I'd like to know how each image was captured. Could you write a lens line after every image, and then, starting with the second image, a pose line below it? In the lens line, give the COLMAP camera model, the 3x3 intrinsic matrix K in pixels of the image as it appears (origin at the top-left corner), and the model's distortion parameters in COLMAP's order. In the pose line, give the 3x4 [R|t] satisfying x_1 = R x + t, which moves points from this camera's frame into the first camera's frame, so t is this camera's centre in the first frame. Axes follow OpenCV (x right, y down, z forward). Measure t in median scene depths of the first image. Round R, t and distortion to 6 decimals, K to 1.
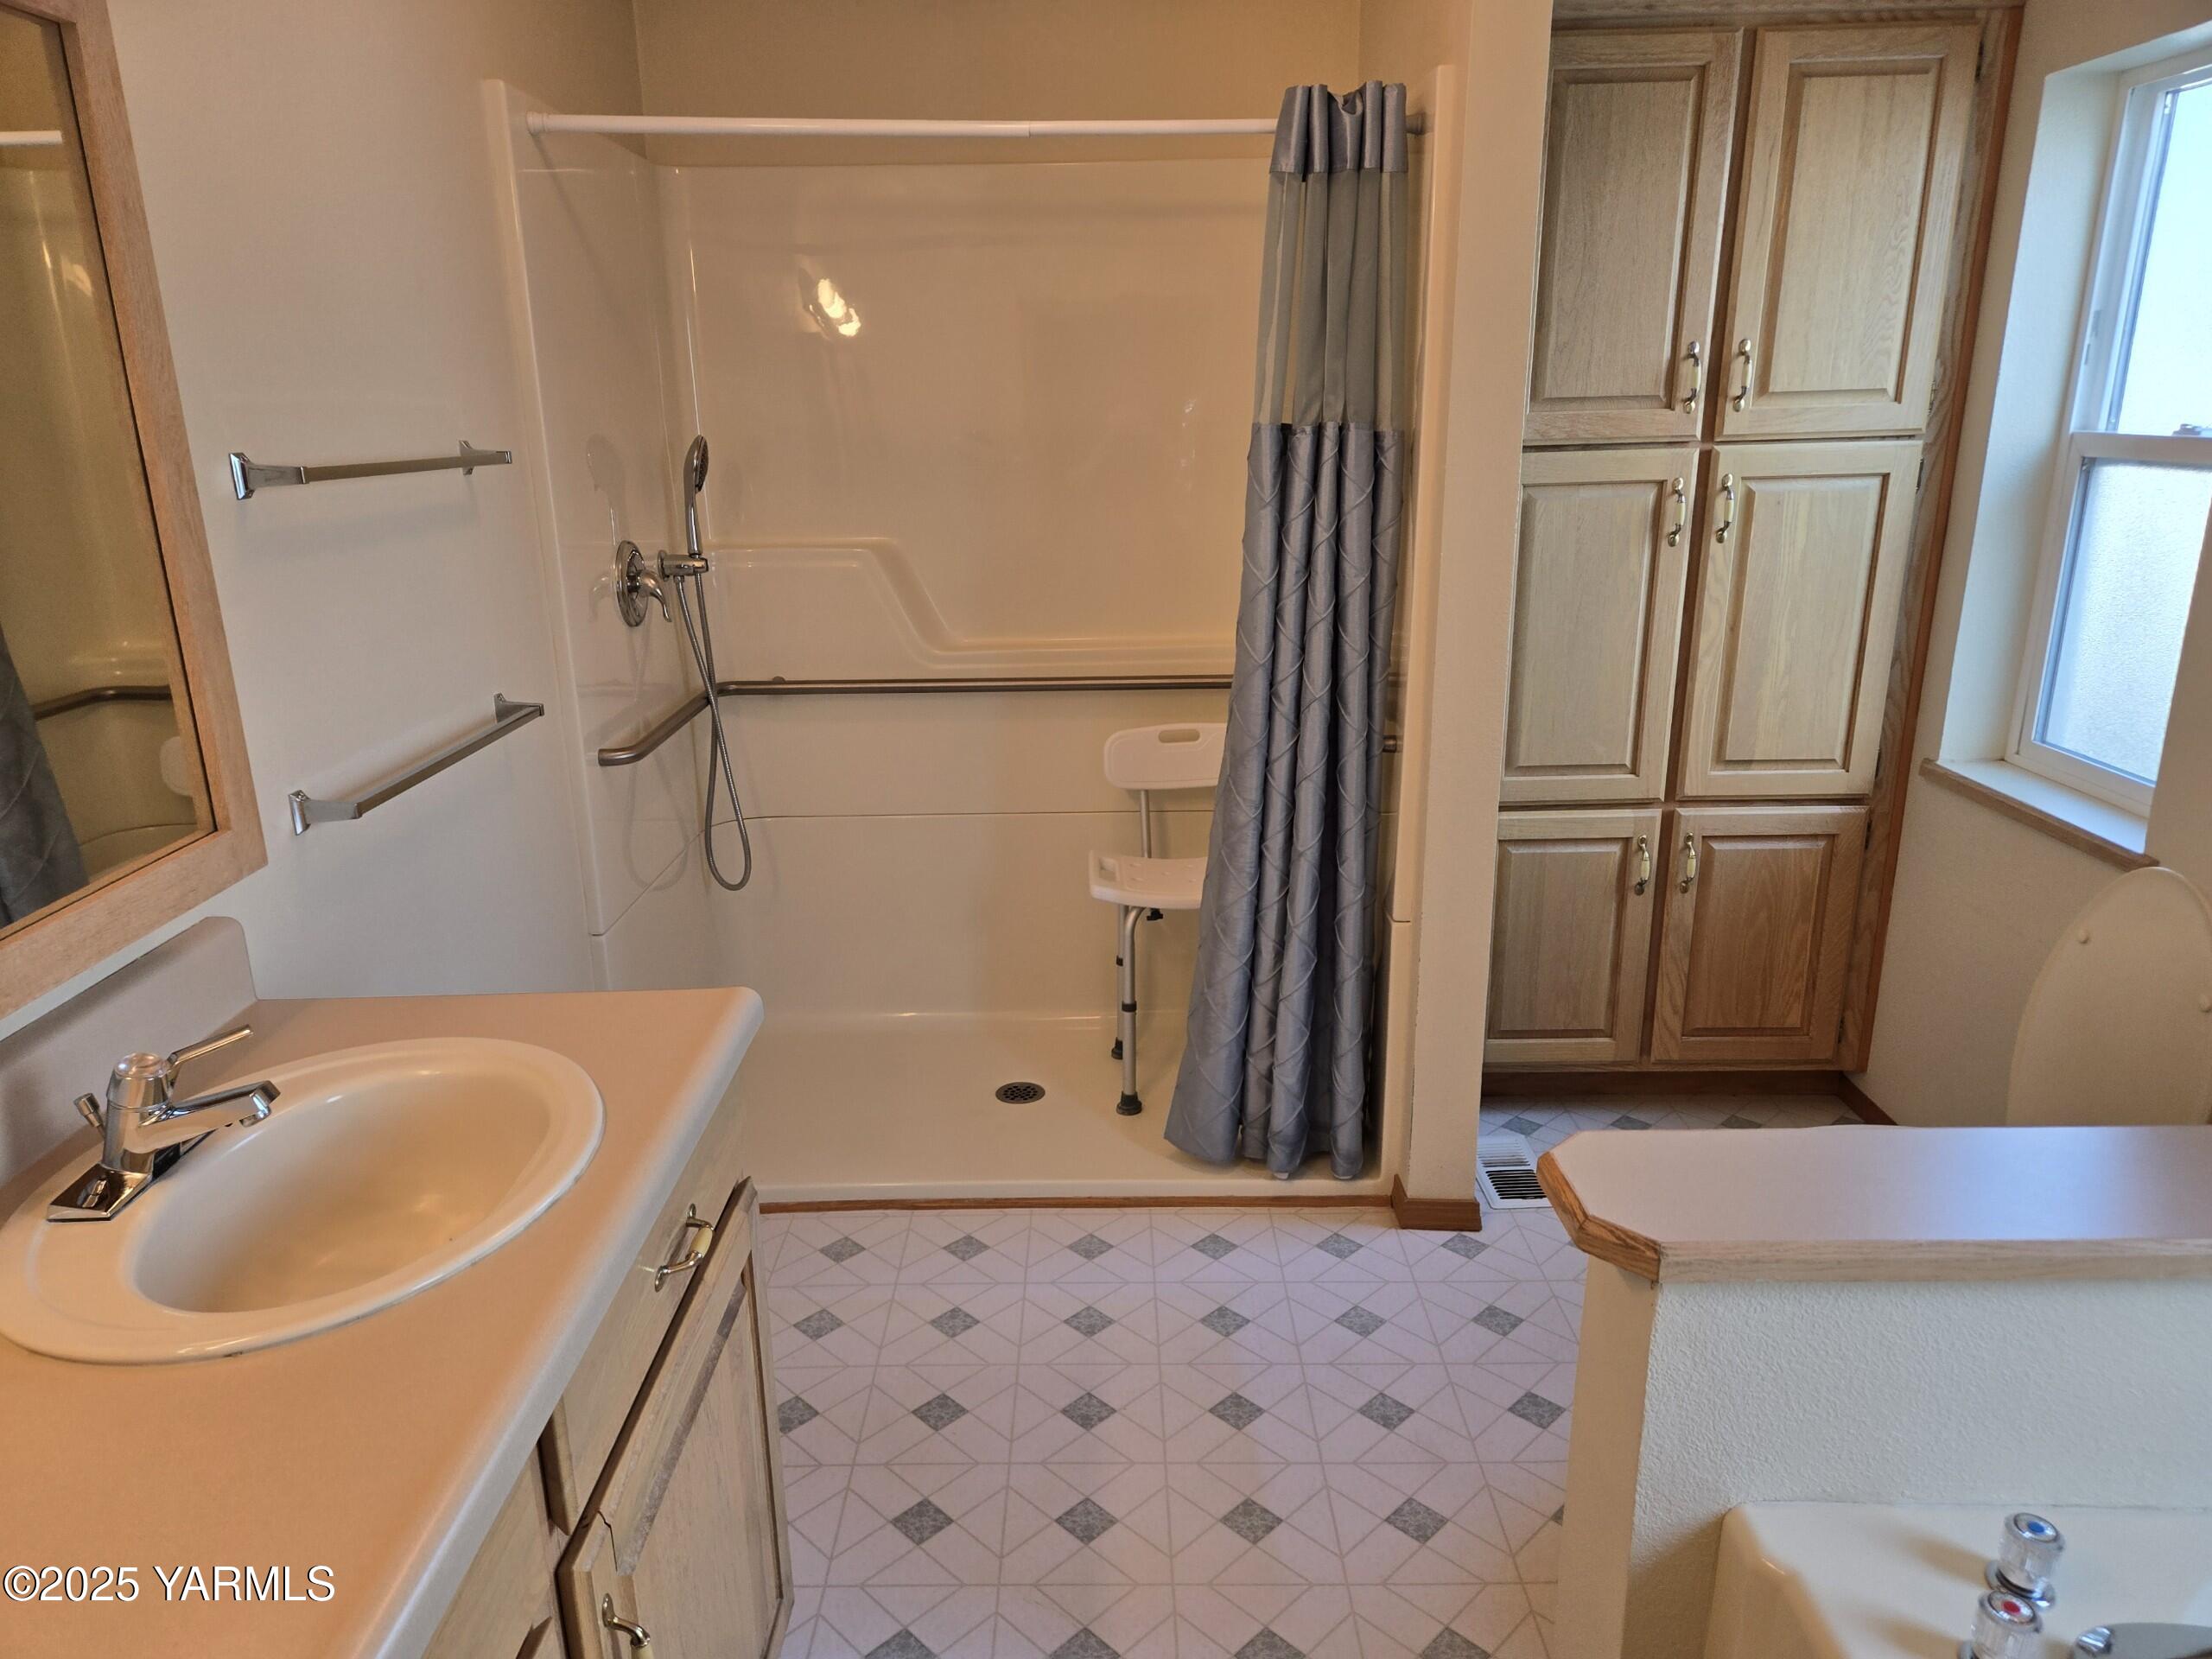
lens RADIAL K [[1486.3, 0, 1105.2], [0, 1486.3, 833.5], [0, 0, 1]] dist [0.082948, -0.072260]
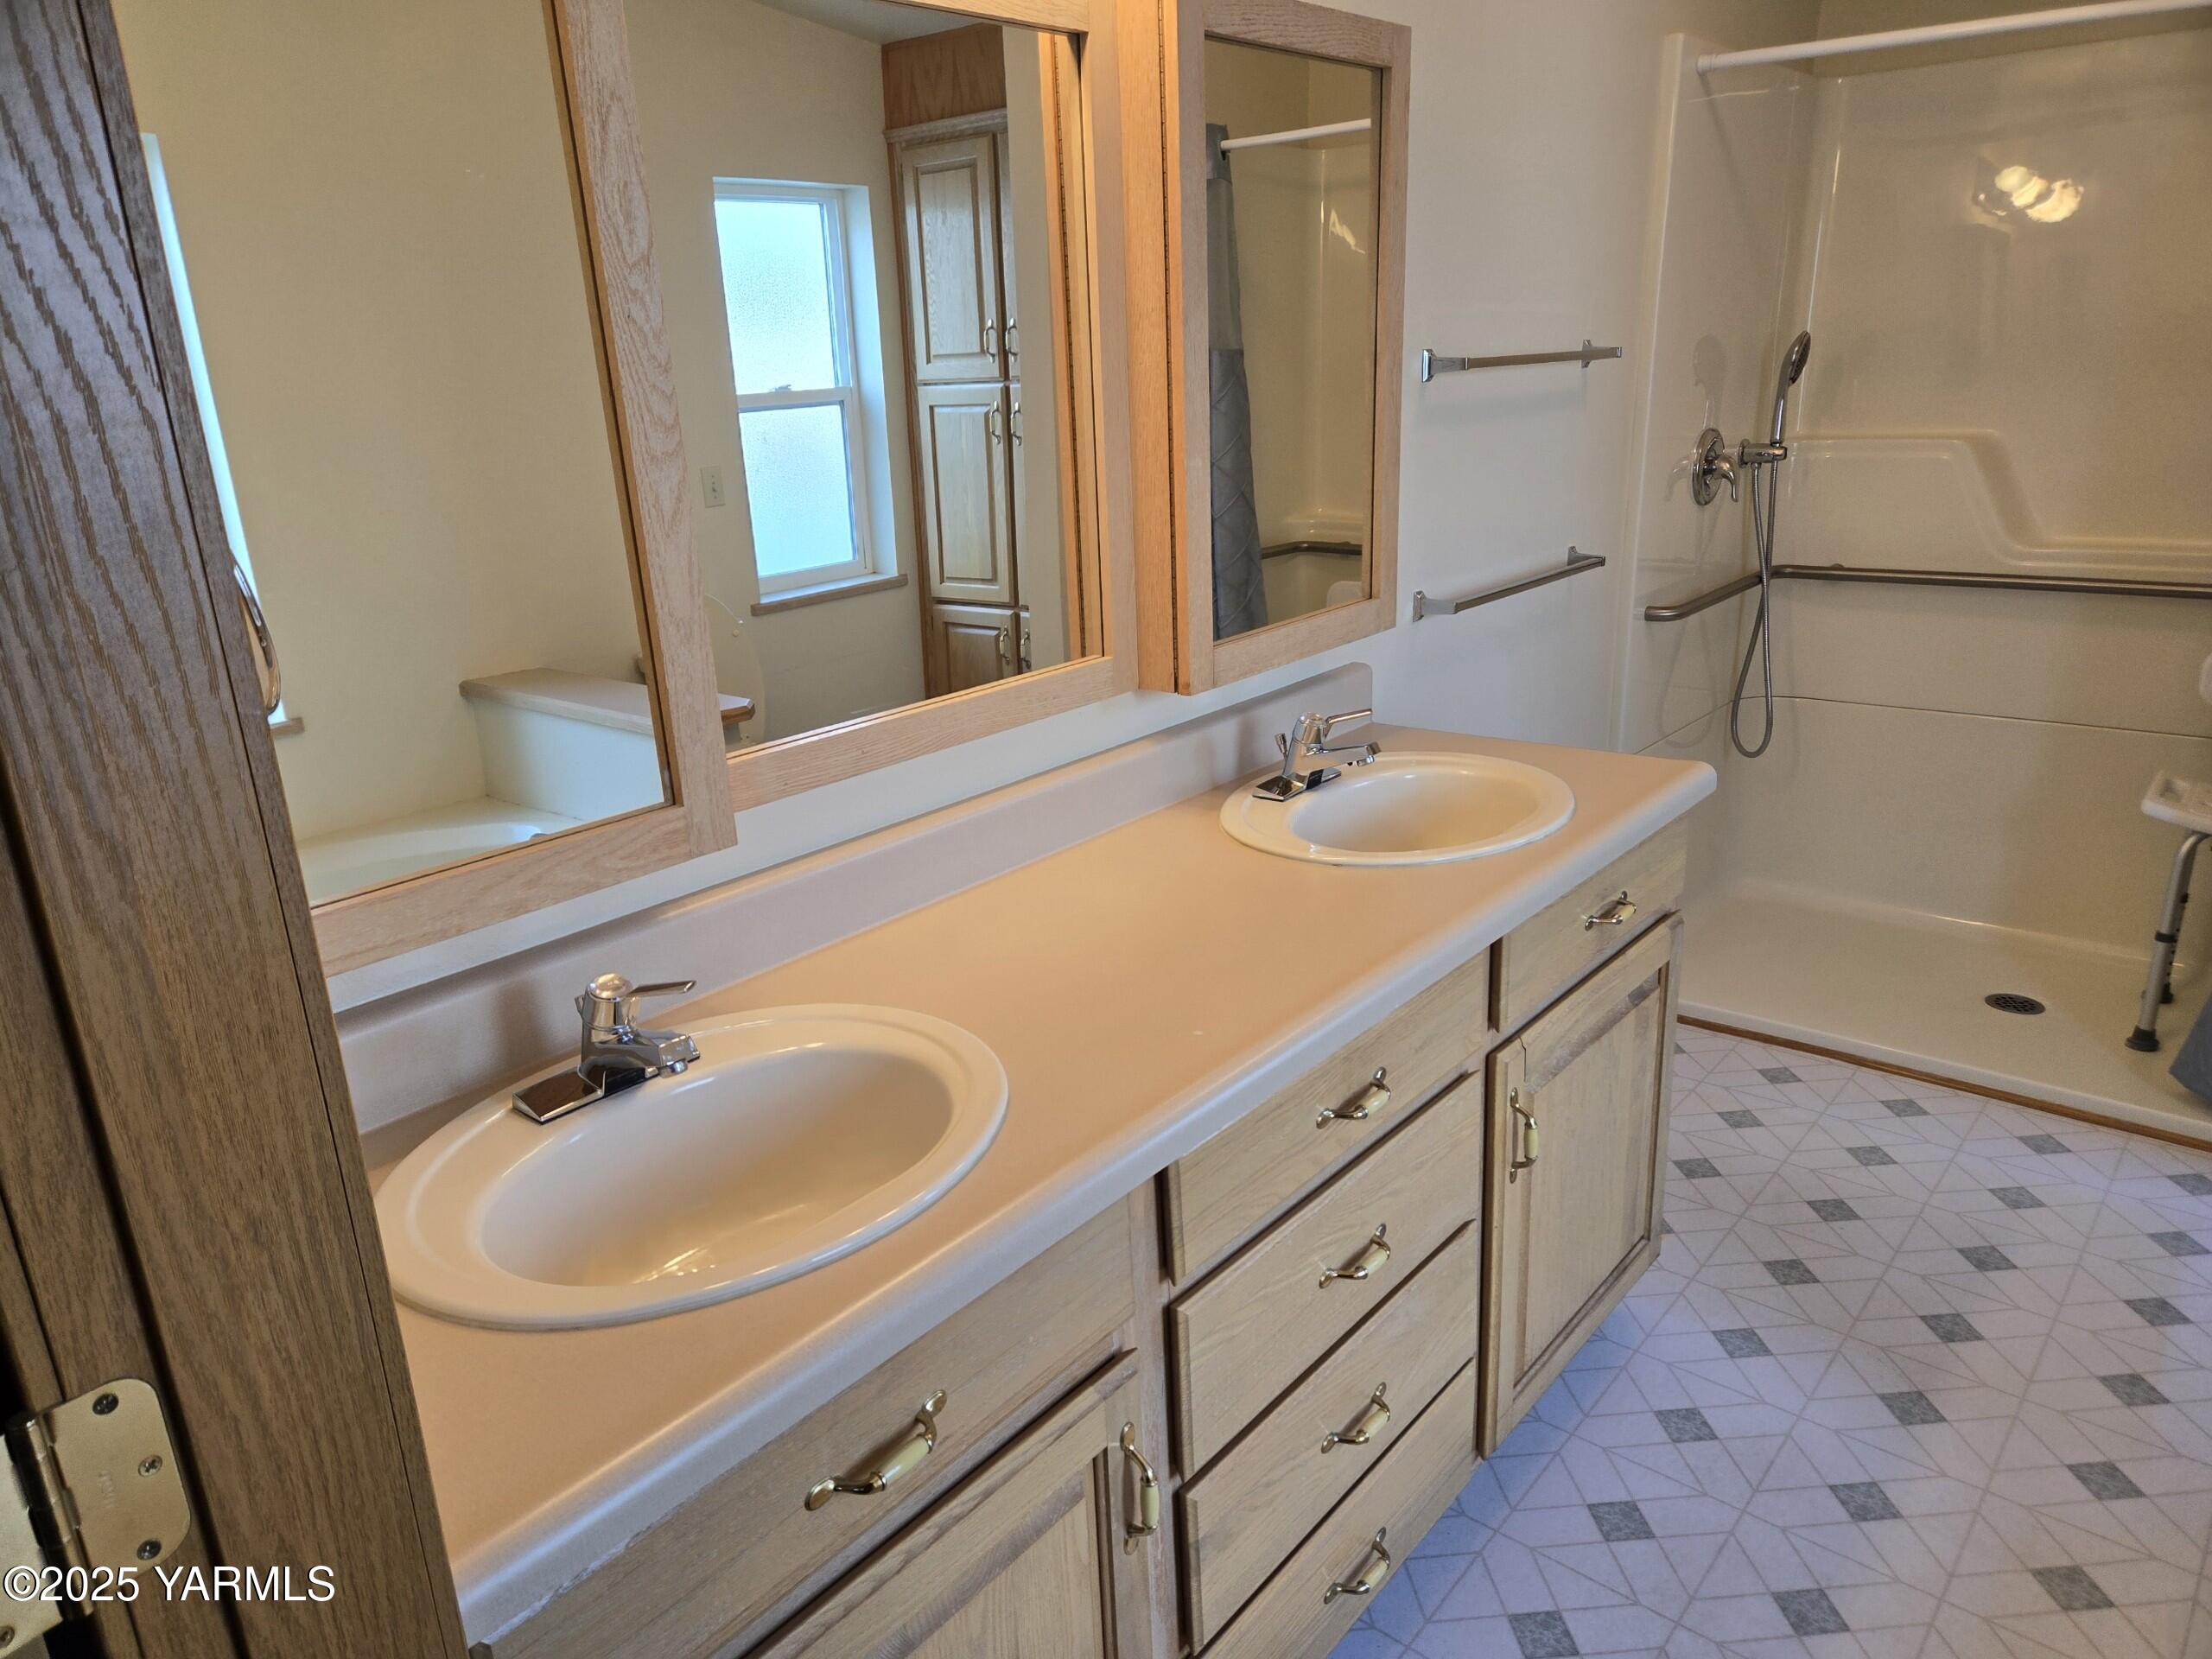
lens RADIAL K [[1508.2, 0, 1106.0], [0, 1508.2, 829.5], [0, 0, 1]] dist [0.081322, -0.030835]
pose [[0.766043, 0.183058, -0.616172, 0.109589], [-0.156156, 0.982872, 0.097863, 0.066949], [0.623533, 0.021252, 0.781508, -0.201790]]
